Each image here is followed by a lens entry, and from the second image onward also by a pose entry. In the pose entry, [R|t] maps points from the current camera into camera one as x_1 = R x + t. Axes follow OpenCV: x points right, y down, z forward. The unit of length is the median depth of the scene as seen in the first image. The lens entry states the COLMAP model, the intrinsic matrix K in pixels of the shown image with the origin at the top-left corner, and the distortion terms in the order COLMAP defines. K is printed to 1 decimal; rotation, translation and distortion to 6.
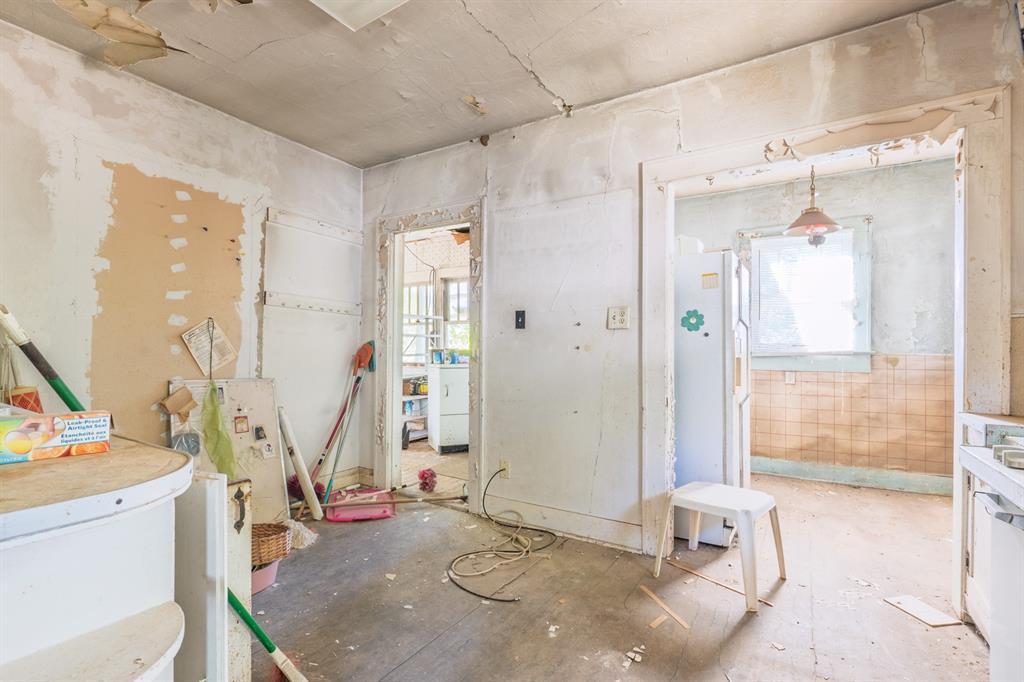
lens RADIAL K [[470.3, 0, 509.8], [0, 470.3, 349.2], [0, 0, 1]] dist [-0.009048, -0.000355]
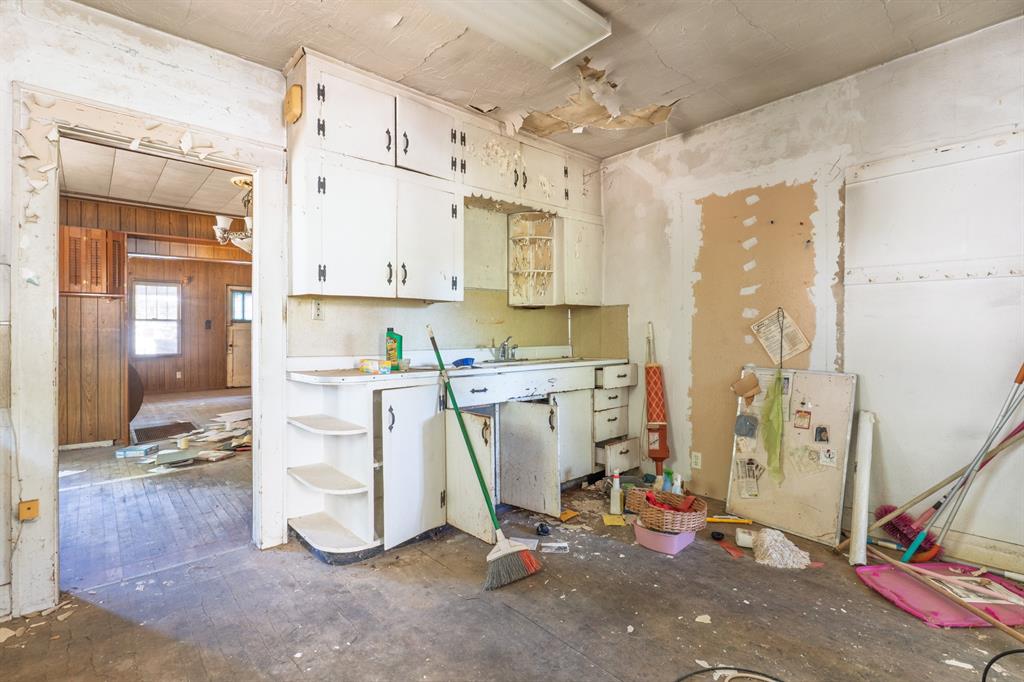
lens RADIAL K [[470.3, 0, 515.4], [0, 470.3, 338.1], [0, 0, 1]] dist [-0.009048, -0.000355]
pose [[-0.277885, -0.008948, -0.960573, 0.486710], [0.003160, 0.999943, -0.010229, 0.007117], [0.960609, -0.005878, -0.277841, 0.727831]]
